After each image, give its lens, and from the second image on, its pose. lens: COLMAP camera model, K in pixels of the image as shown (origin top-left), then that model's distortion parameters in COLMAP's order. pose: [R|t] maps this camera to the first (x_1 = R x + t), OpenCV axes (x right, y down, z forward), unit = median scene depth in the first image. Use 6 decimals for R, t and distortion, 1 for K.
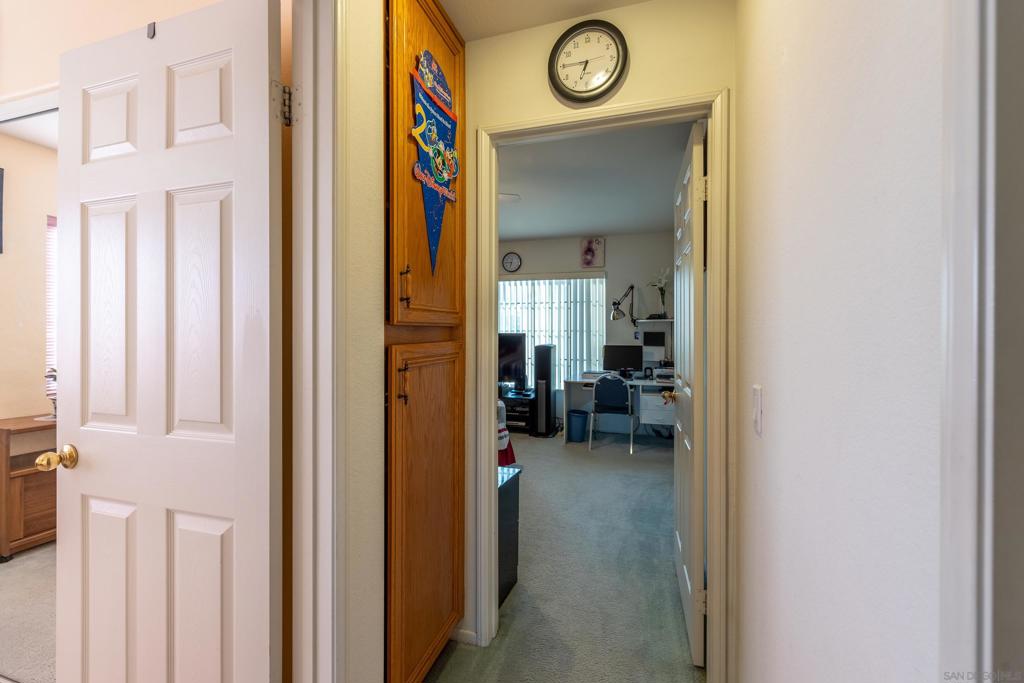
lens RADIAL K [[442.2, 0, 513.9], [0, 442.2, 330.7], [0, 0, 1]] dist [-0.000272, -0.000061]
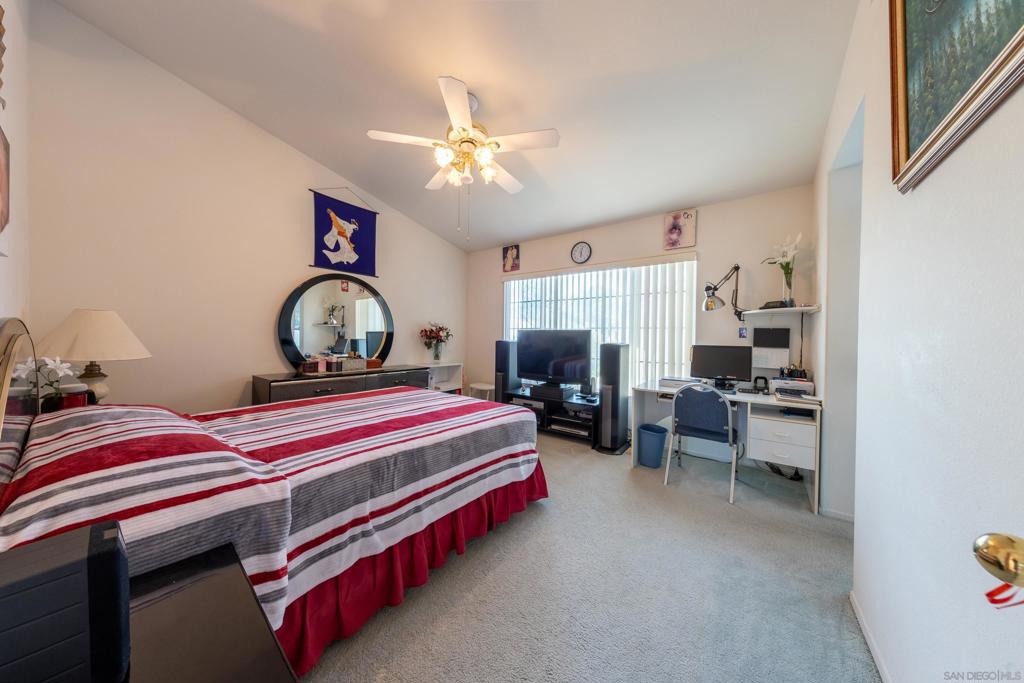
lens RADIAL K [[317.9, 0, 512.7], [0, 317.9, 340.8], [0, 0, 1]] dist [-0.000429, -0.000147]
pose [[0.941727, 0.018219, -0.335885, 0.095253], [-0.017485, 0.999834, 0.005210, 0.028554], [0.335924, 0.000967, 0.941889, 0.374068]]
